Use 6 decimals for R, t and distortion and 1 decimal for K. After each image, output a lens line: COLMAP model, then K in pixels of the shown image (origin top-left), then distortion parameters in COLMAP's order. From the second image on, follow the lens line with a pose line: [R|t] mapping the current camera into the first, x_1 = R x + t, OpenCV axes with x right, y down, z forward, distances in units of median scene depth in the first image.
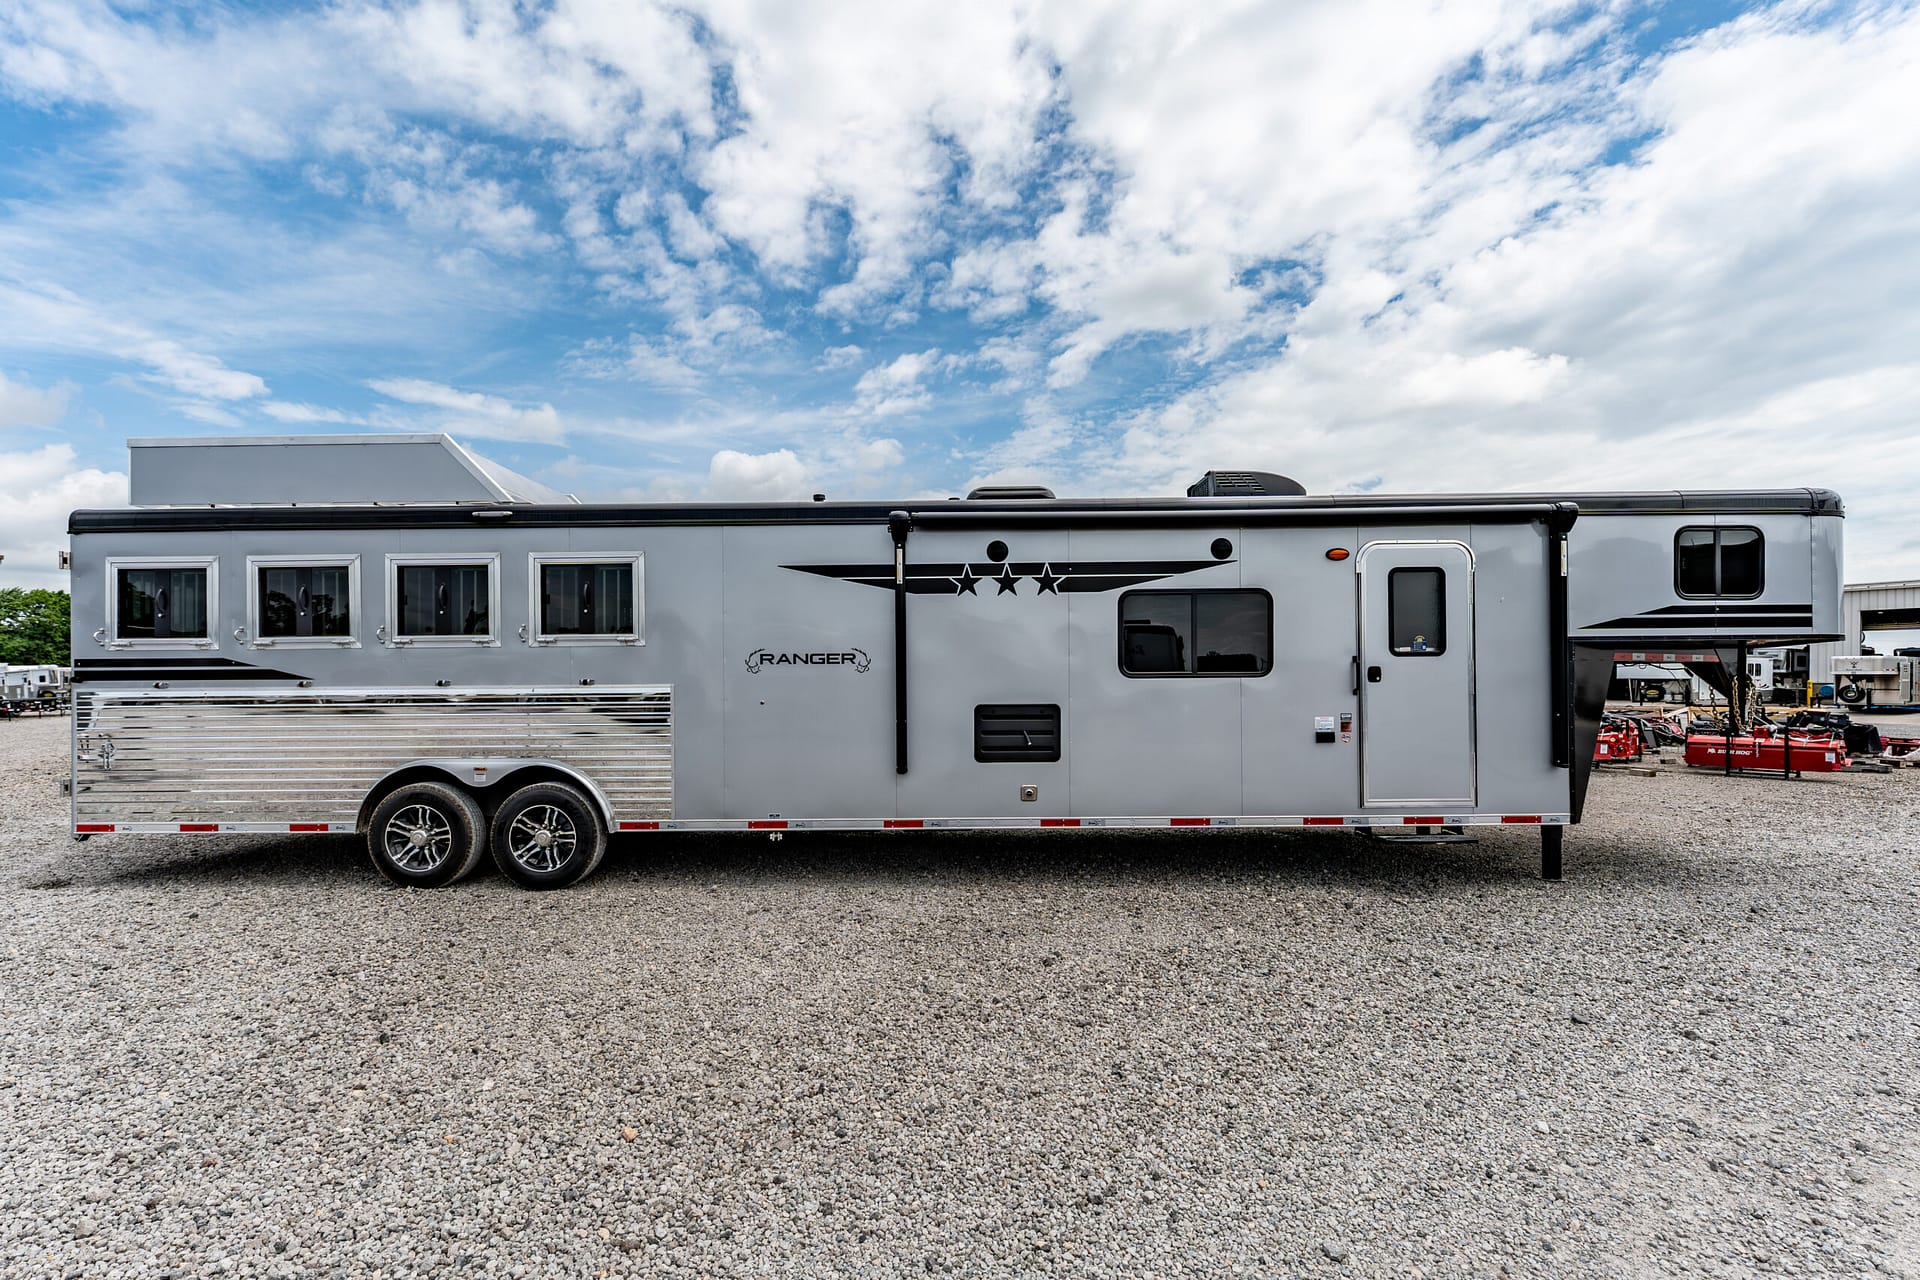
lens RADIAL K [[850.1, 0, 965.9], [0, 850.1, 688.3], [0, 0, 1]] dist [0.002033, 0.000444]
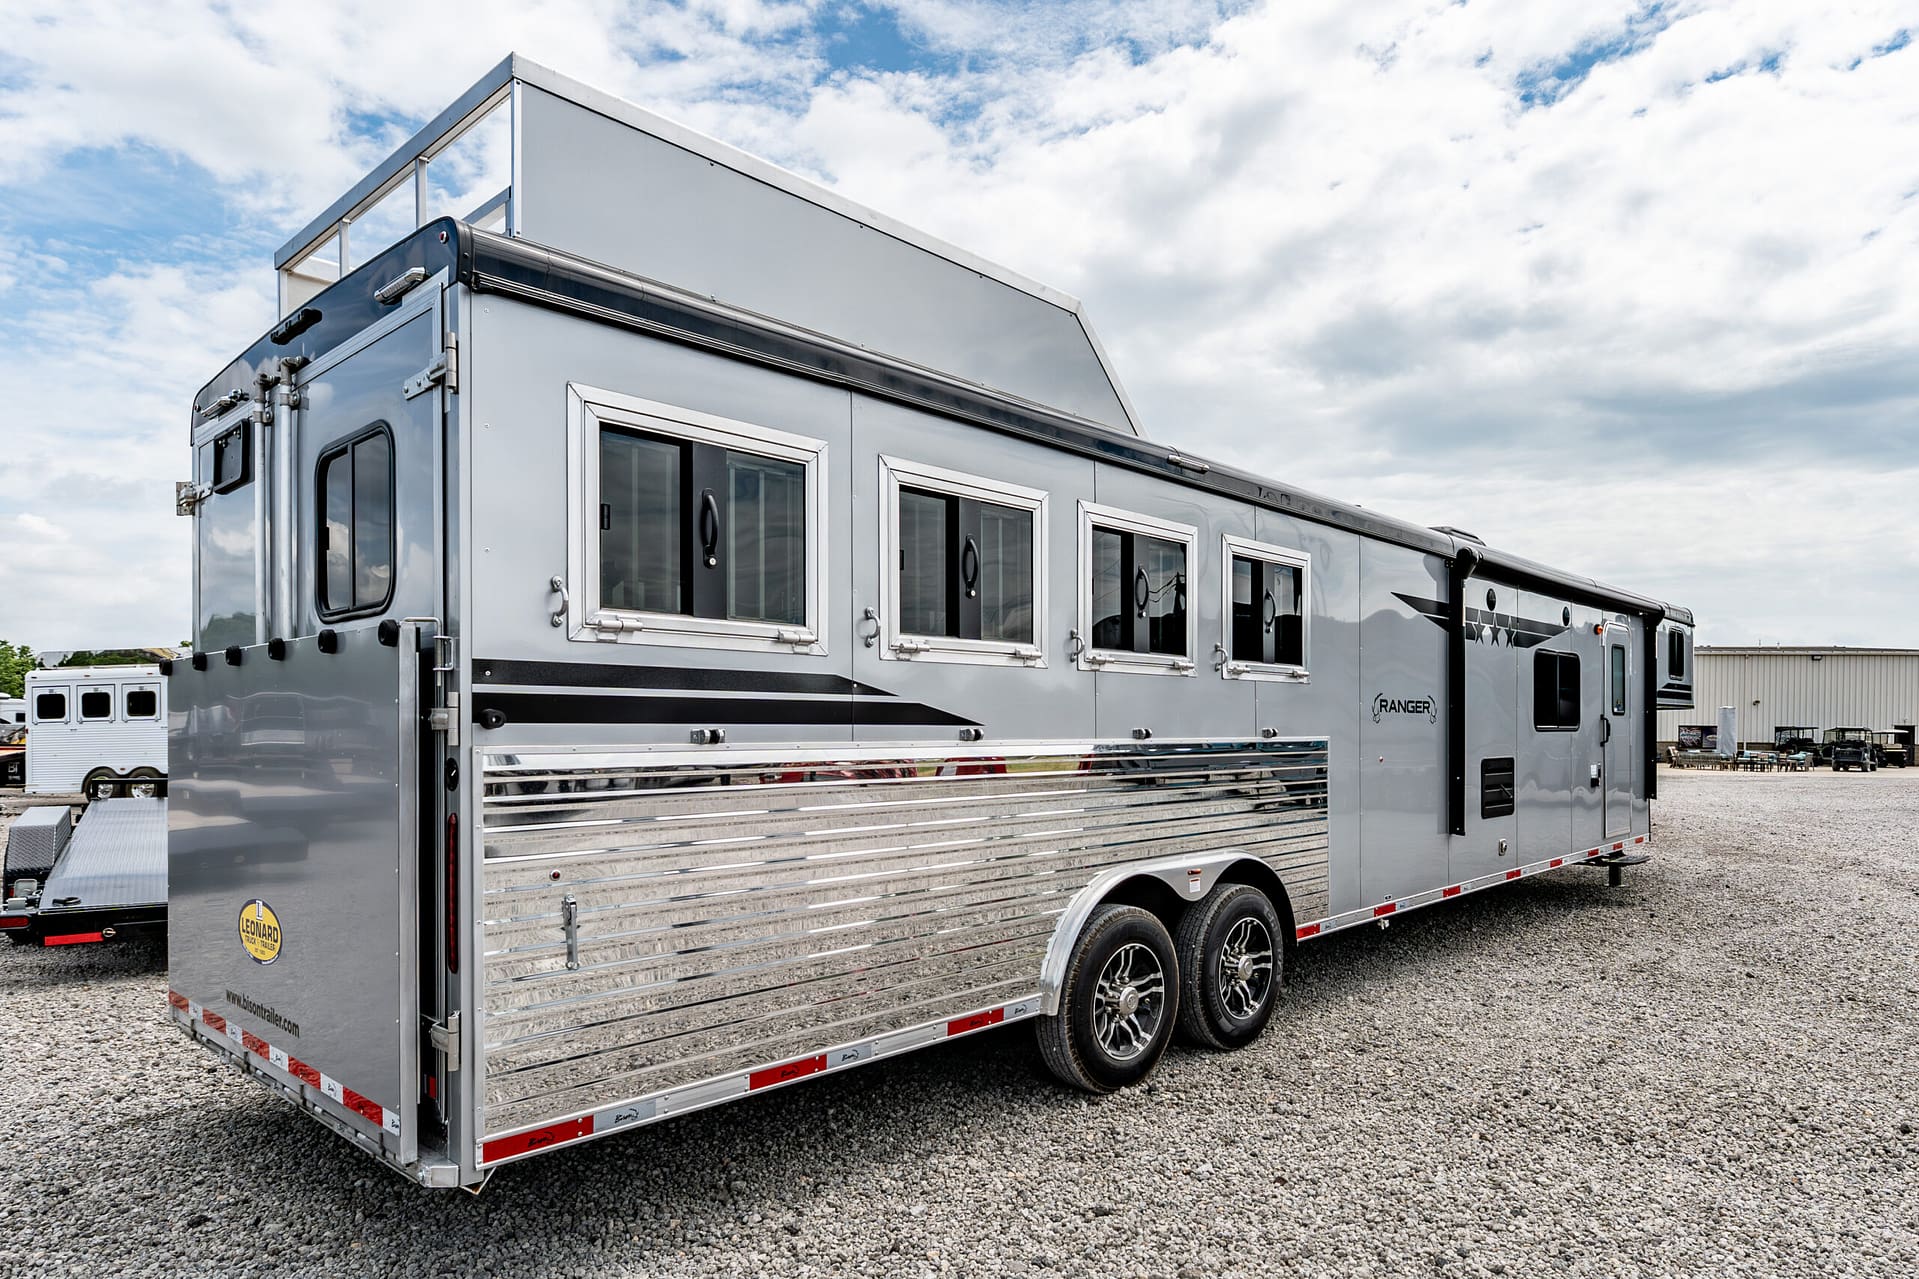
lens RADIAL K [[1143.1, 0, 1019.2], [0, 1143.1, 724.9], [0, 0, 1]] dist [-0.000825, 0.001302]
pose [[0.650148, 0.009610, 0.759747, -1.261424], [-0.006329, 0.999954, -0.007232, -0.005471], [-0.759782, -0.000107, 0.650178, 0.541309]]
